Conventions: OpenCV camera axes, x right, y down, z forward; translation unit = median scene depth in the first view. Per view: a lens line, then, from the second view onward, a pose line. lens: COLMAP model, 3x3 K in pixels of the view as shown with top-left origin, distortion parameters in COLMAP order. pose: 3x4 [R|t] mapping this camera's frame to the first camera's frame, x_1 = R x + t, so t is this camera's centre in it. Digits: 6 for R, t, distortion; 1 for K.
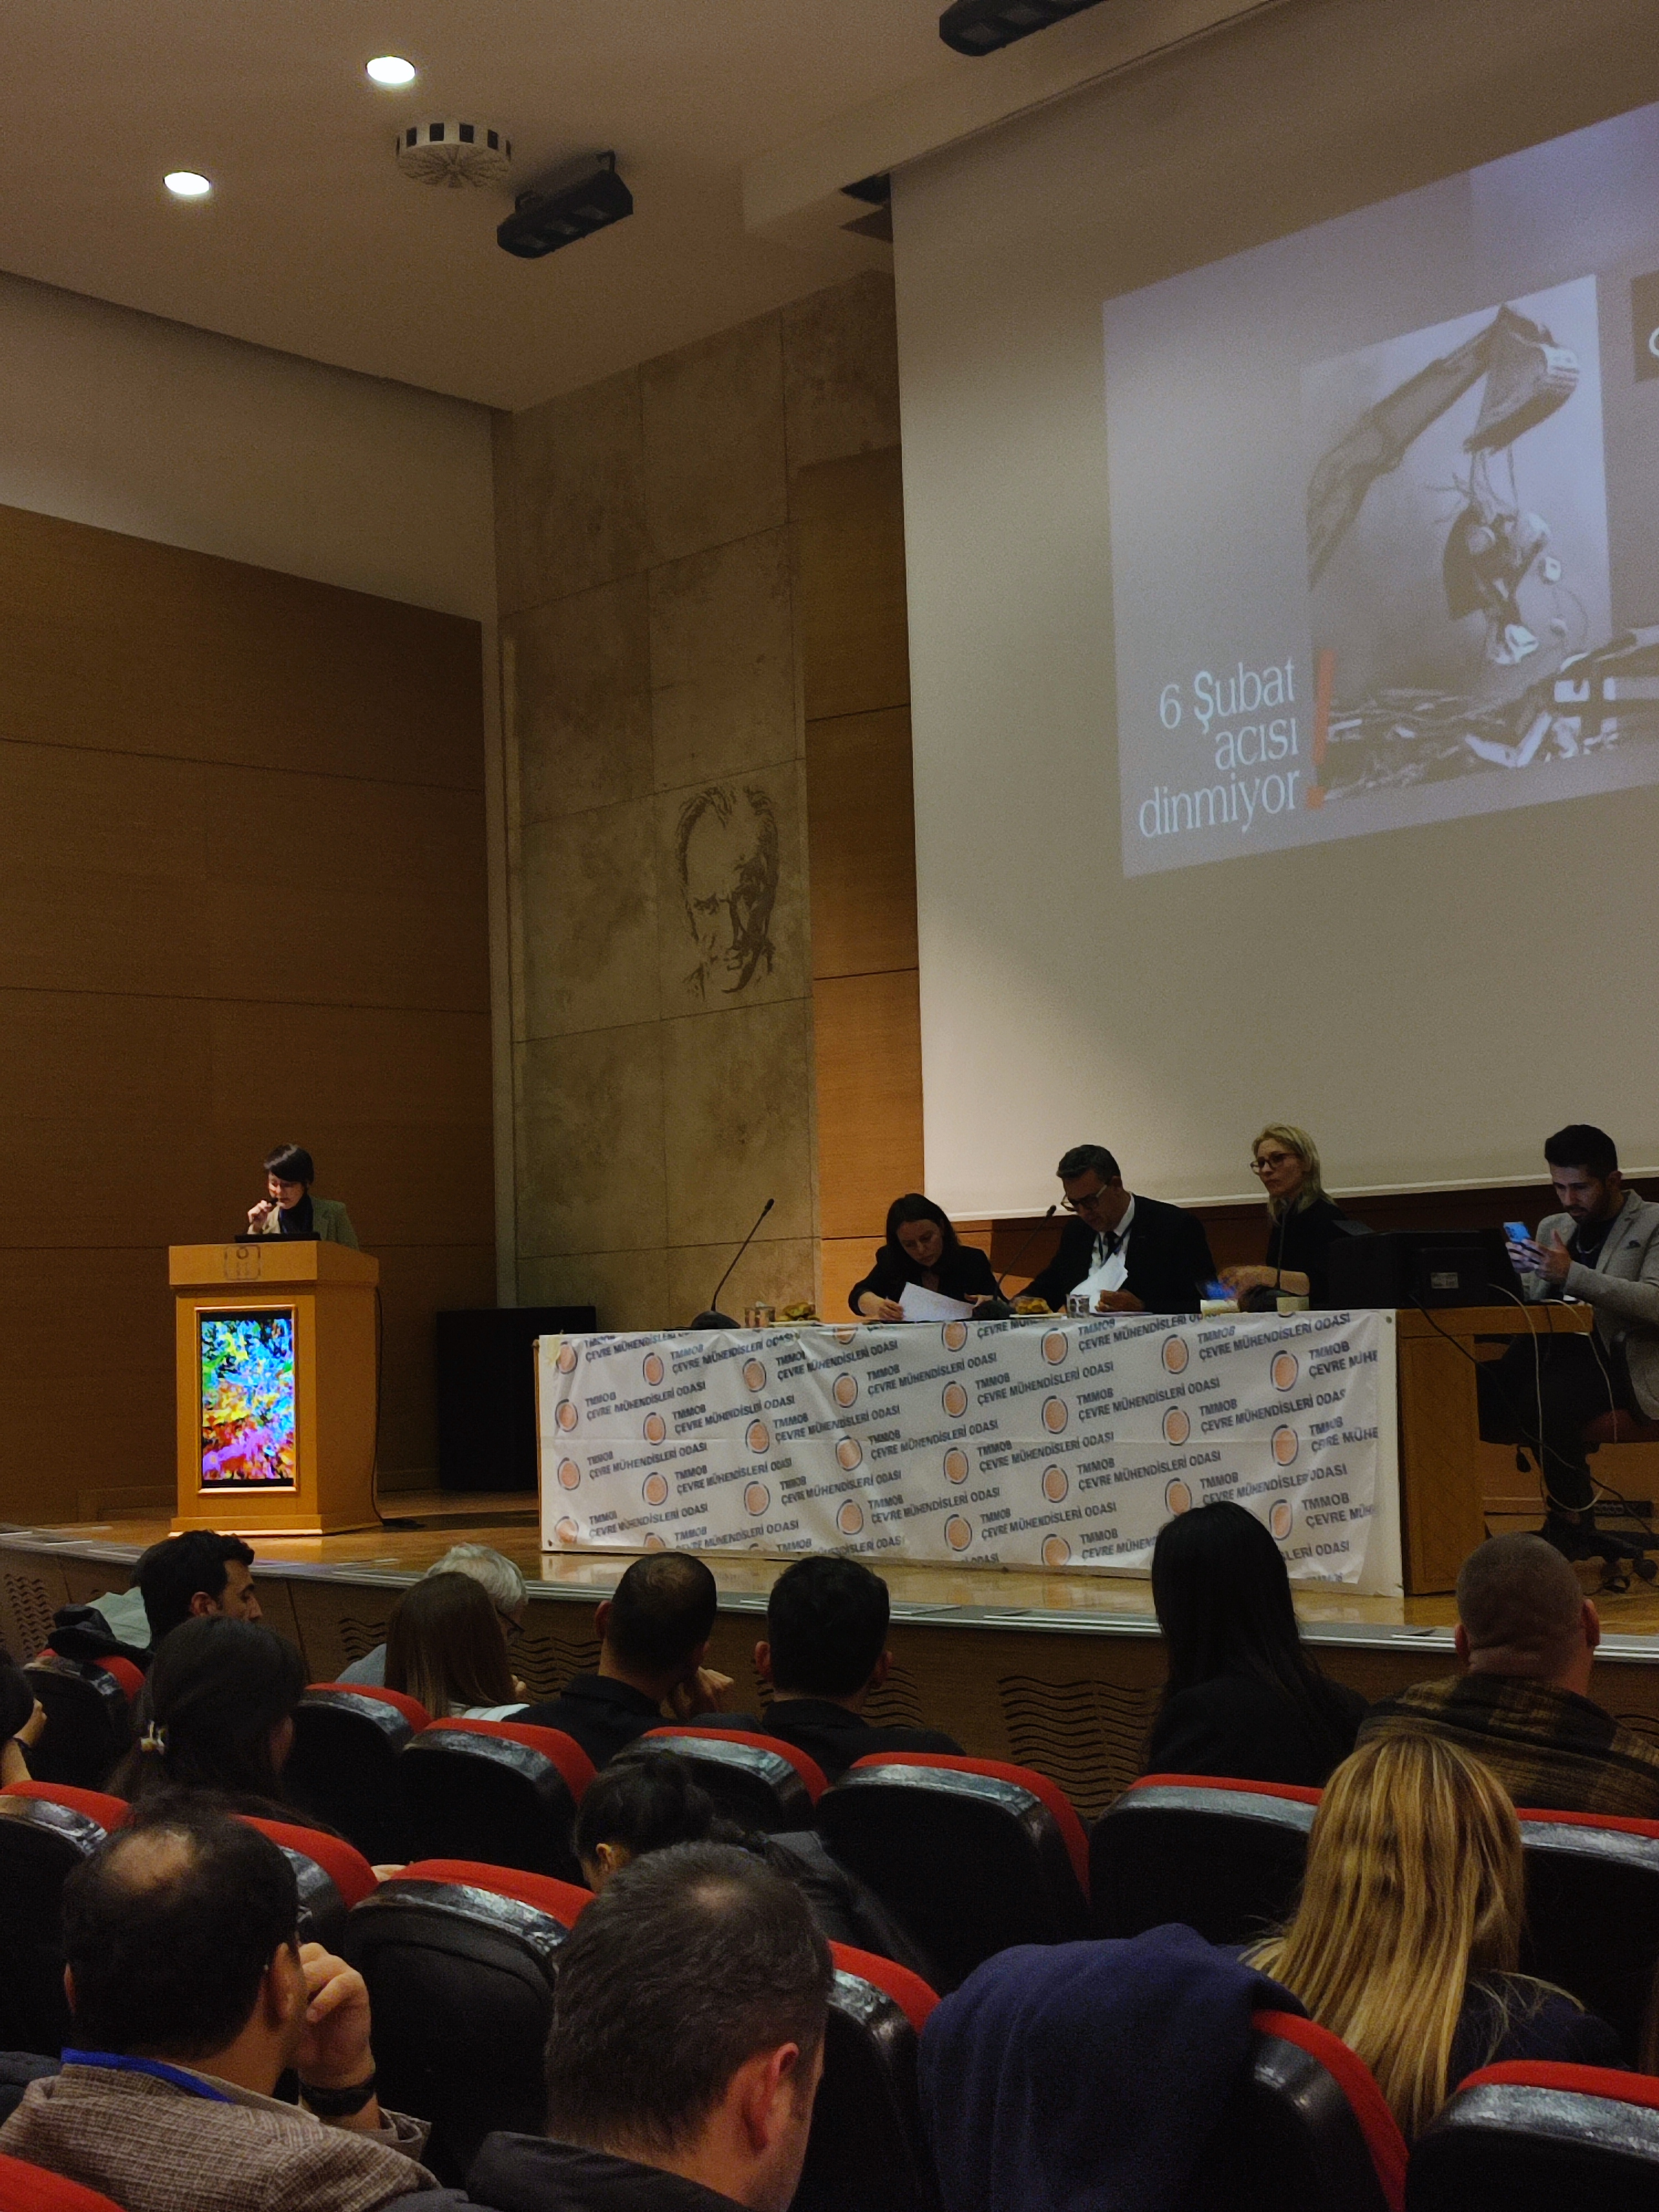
lens RADIAL K [[3121.2, 0, 829.5], [0, 3121.2, 1106.0], [0, 0, 1]] dist [0.106318, -0.390327]
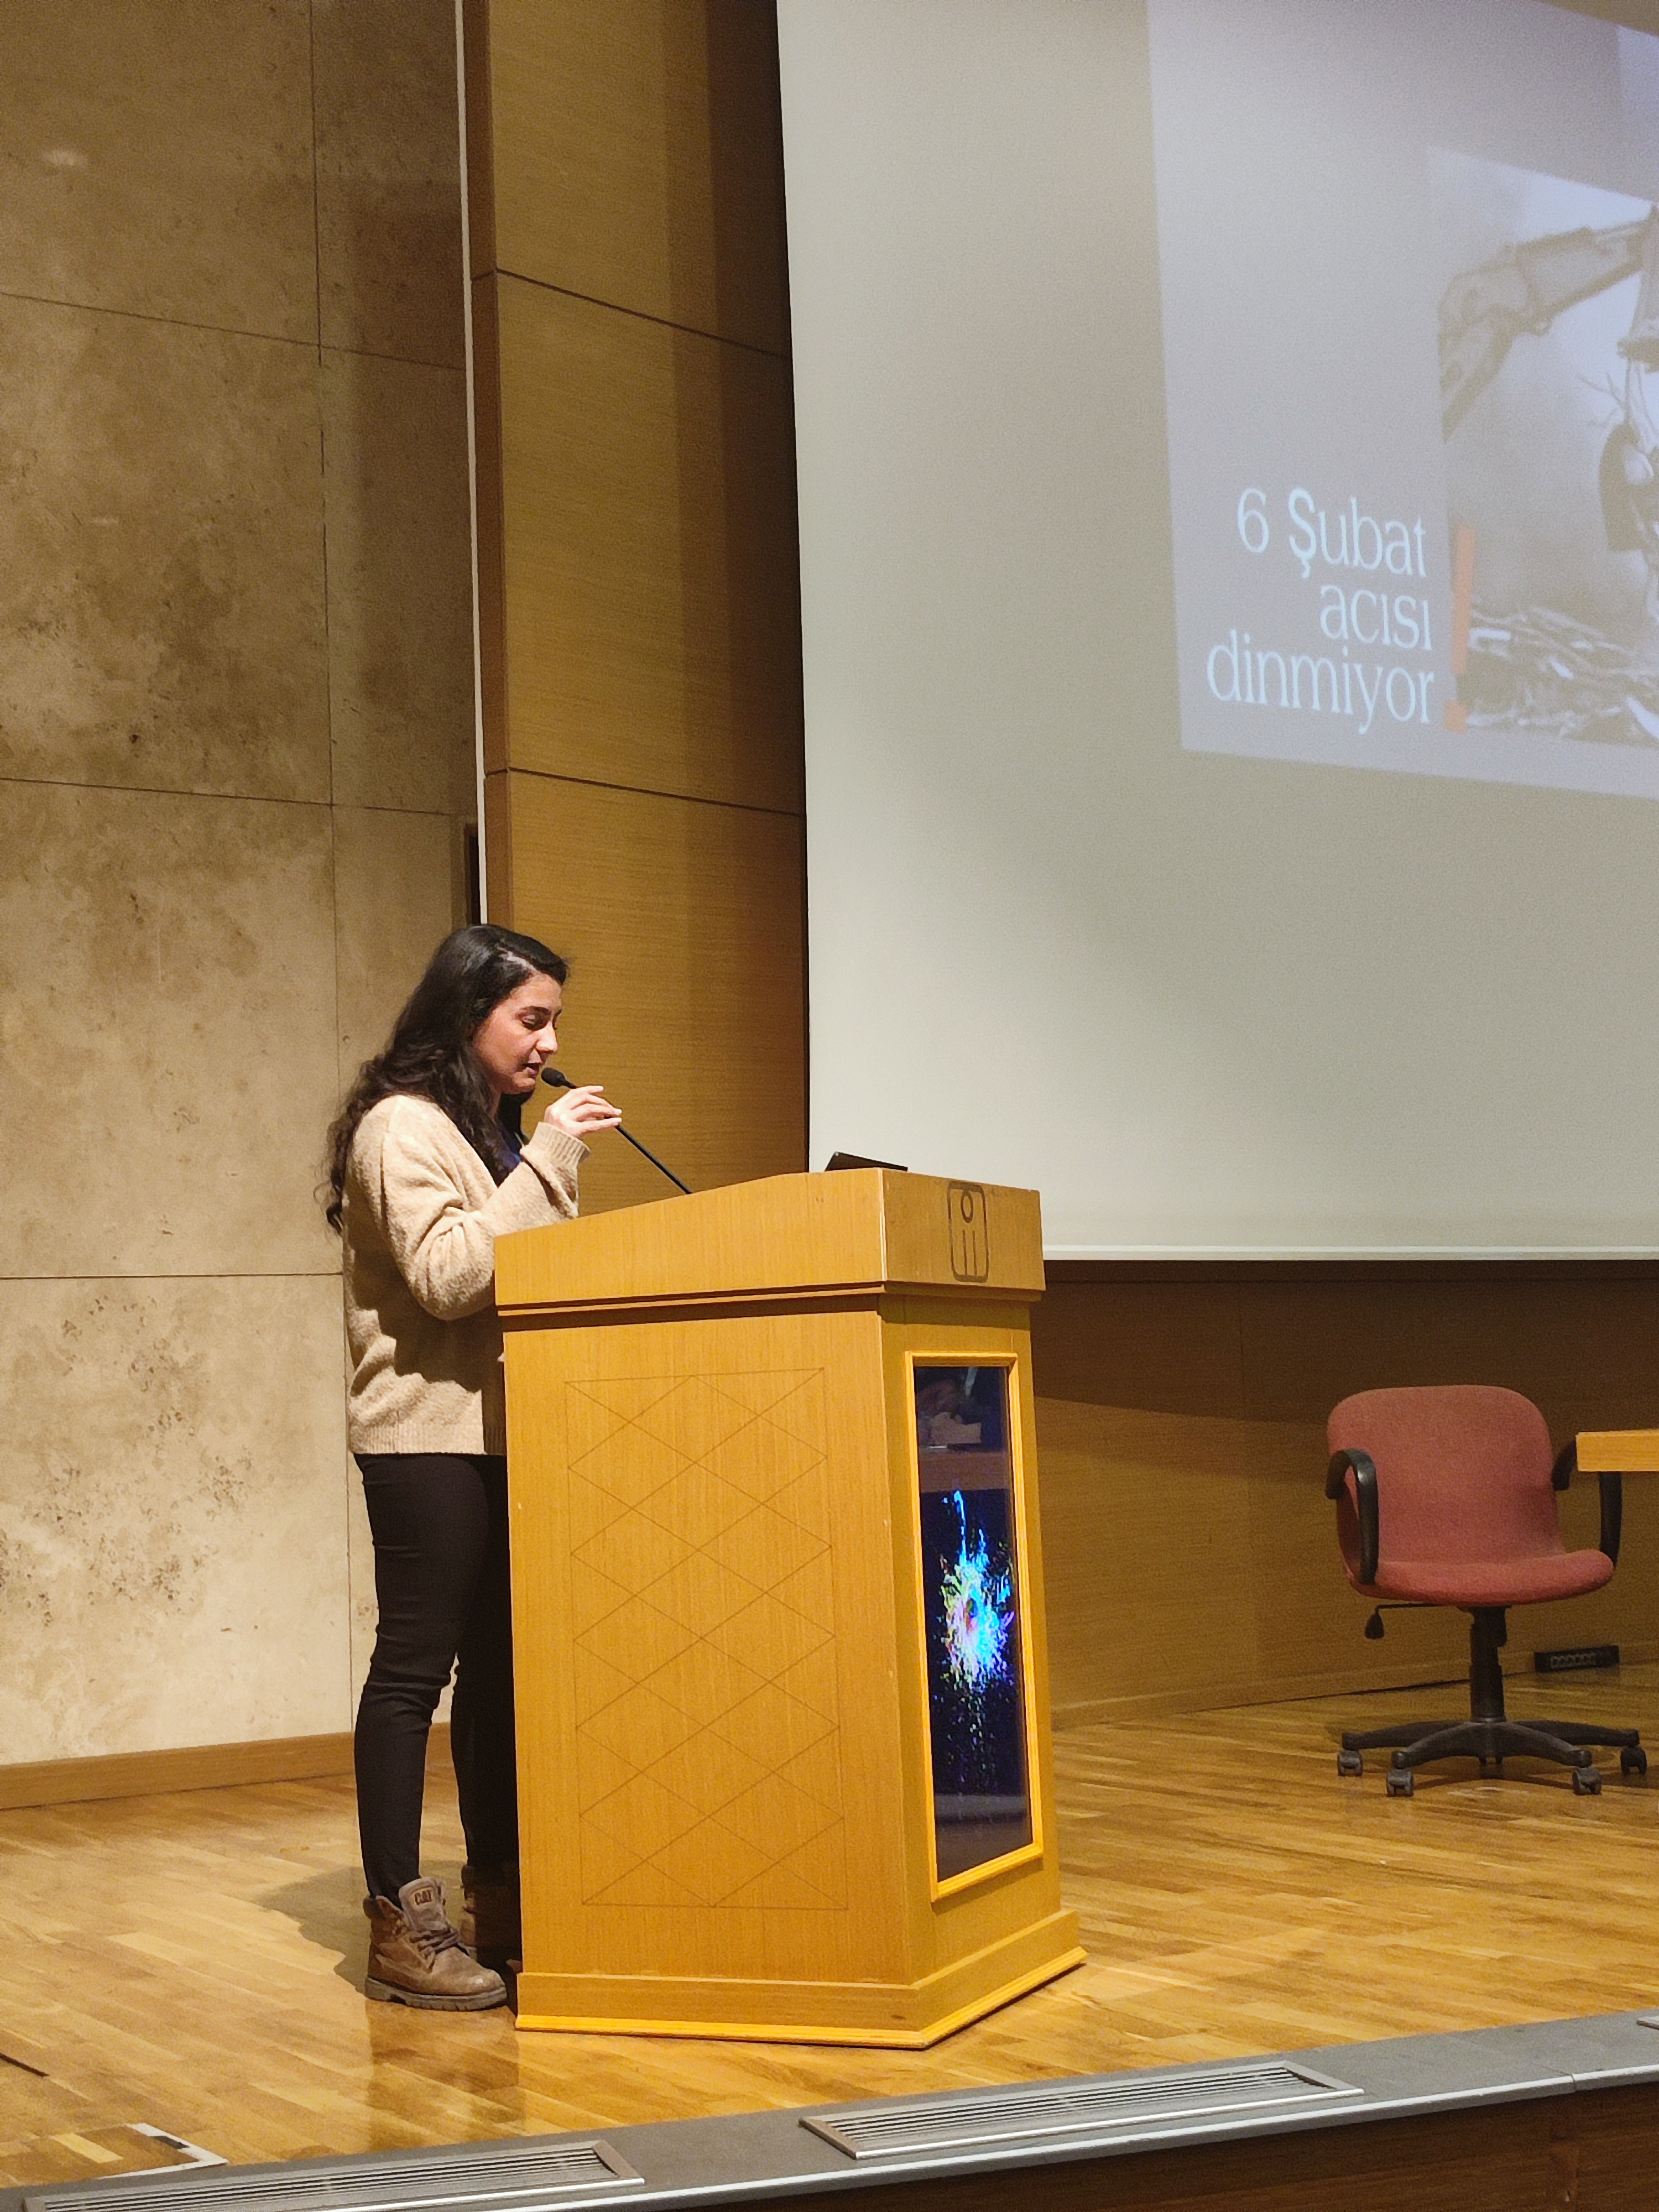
lens RADIAL K [[3121.2, 0, 829.5], [0, 3121.2, 1106.0], [0, 0, 1]] dist [0.106318, -0.390327]
pose [[0.152877, 0.114701, 0.981566, -0.597181], [-0.043999, 0.993047, -0.109190, 0.081923], [-0.987265, -0.026495, 0.156861, 1.052247]]
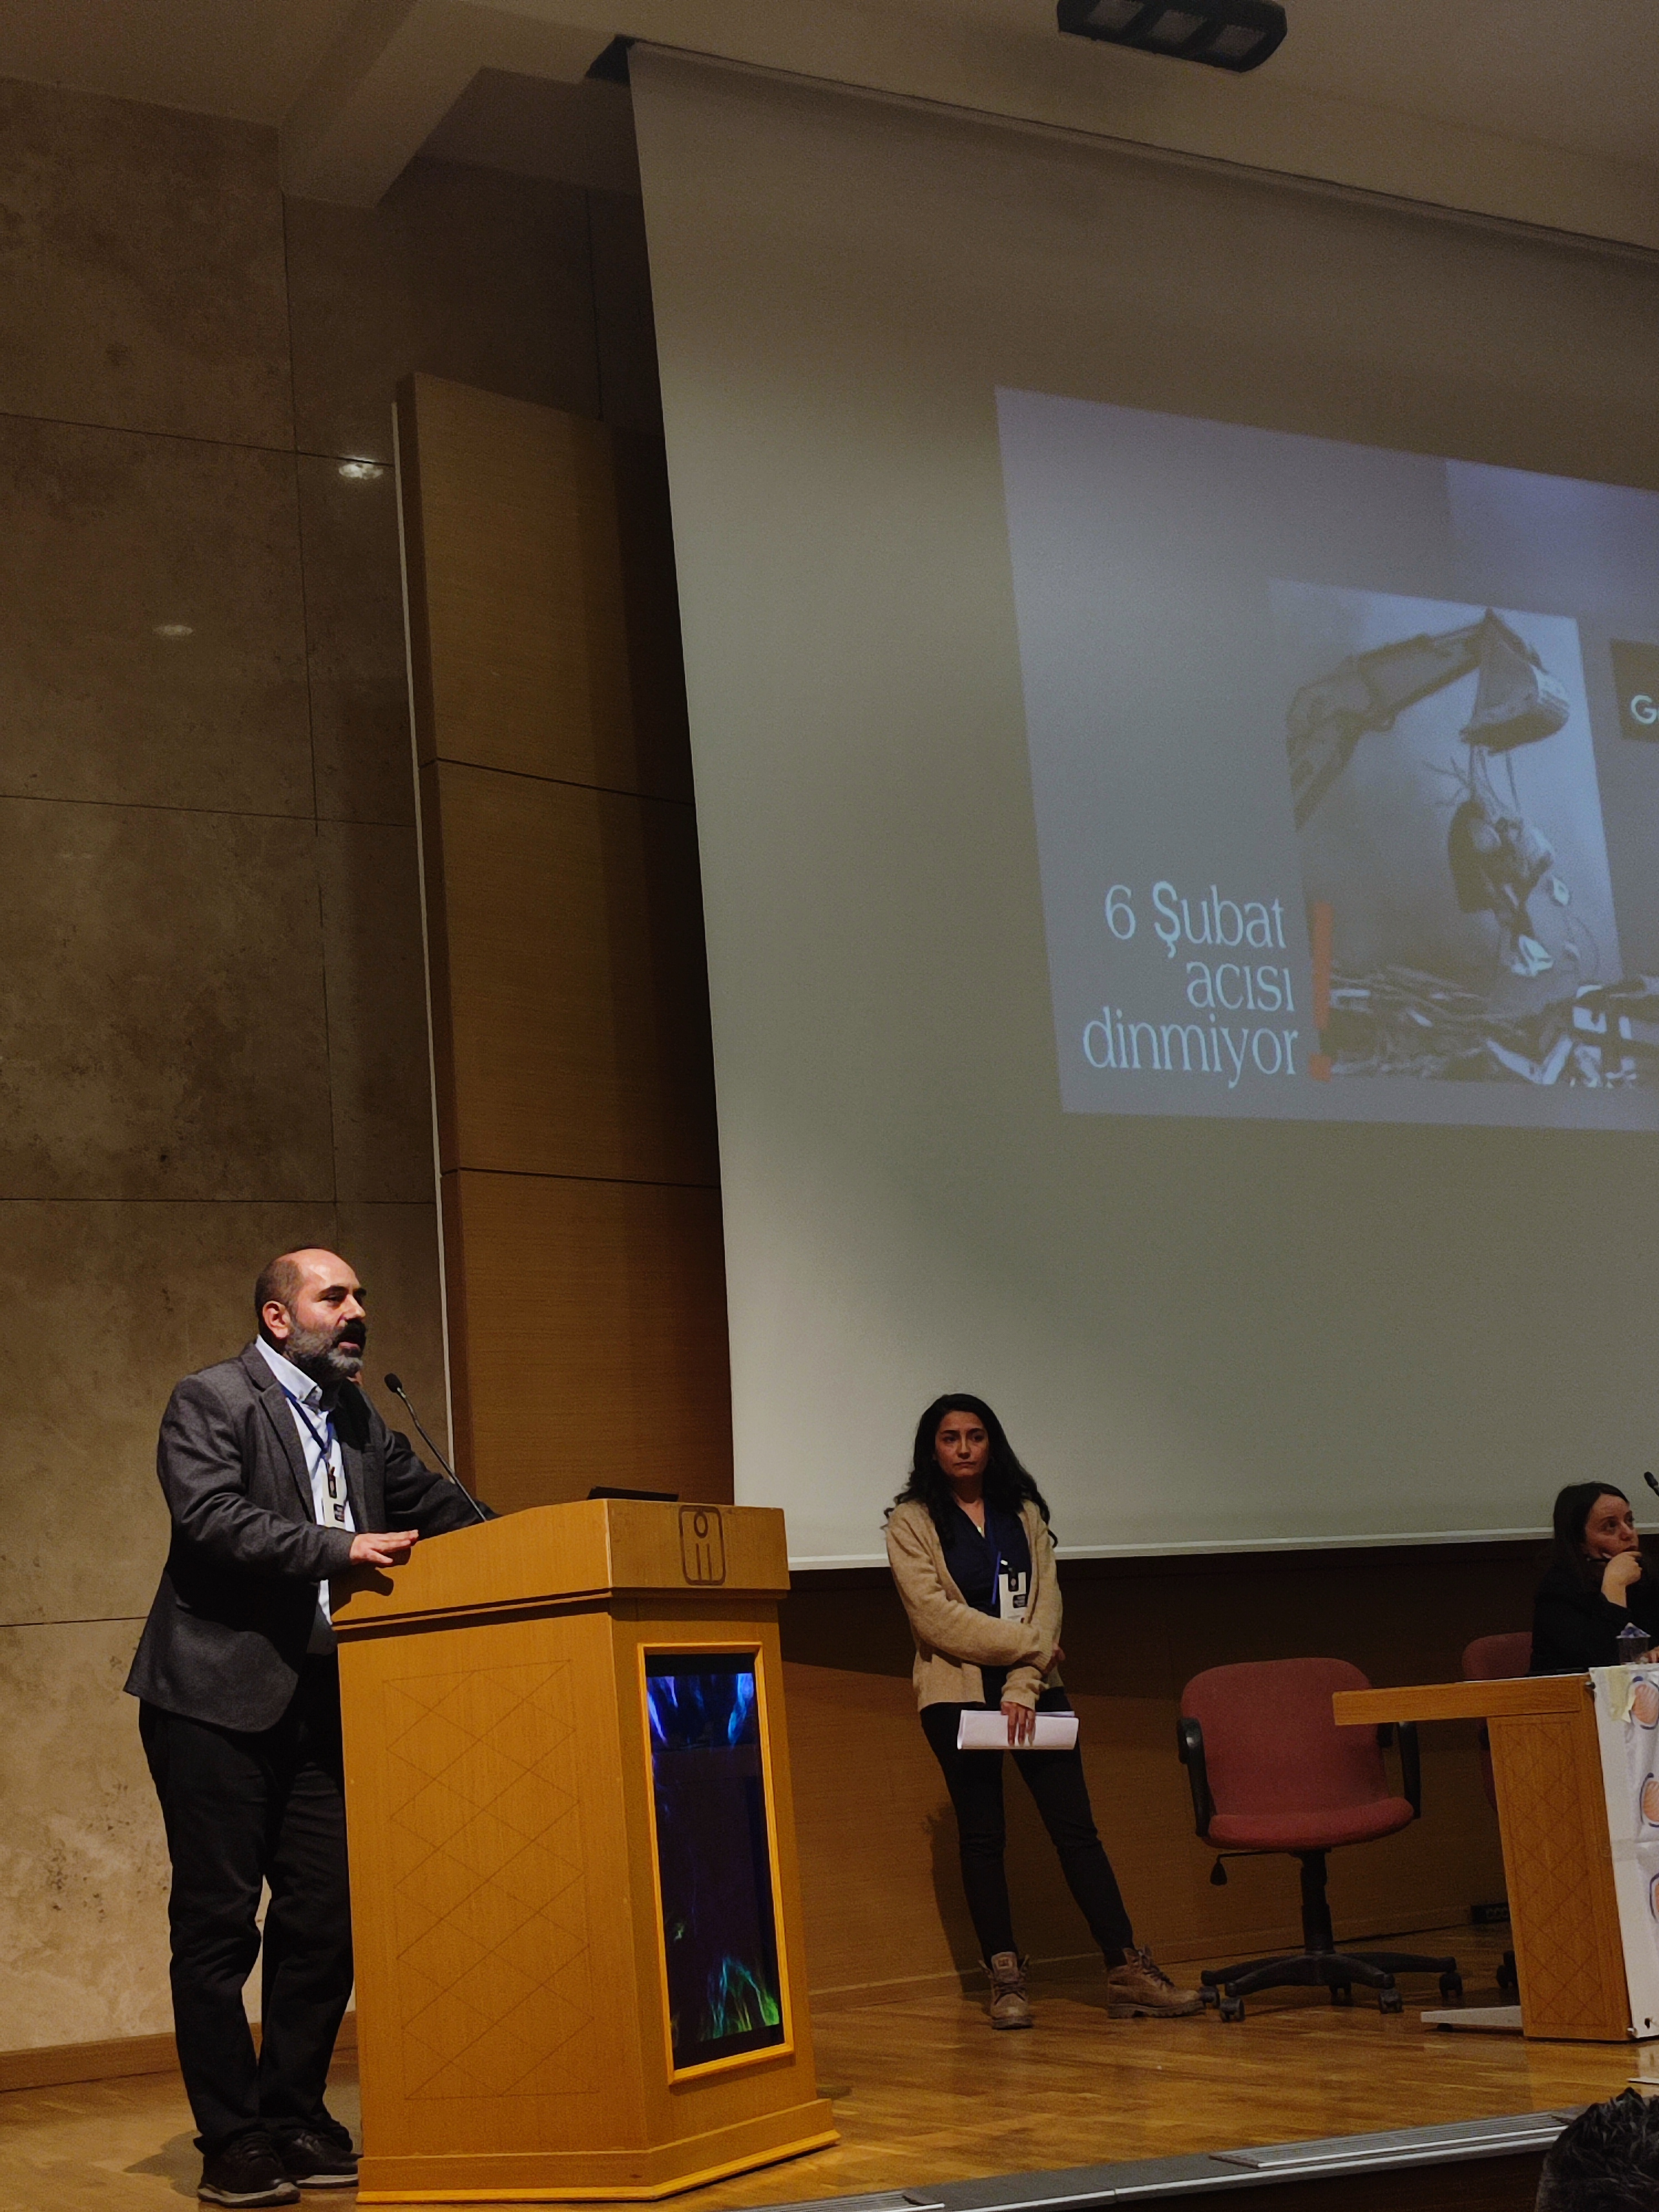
lens RADIAL K [[3121.2, 0, 829.5], [0, 3121.2, 1106.0], [0, 0, 1]] dist [0.106318, -0.390327]
pose [[0.236305, 0.202016, 0.950447, -0.690654], [-0.003793, 0.978334, -0.207000, 0.088606], [-0.971672, 0.045310, 0.231951, 0.956160]]
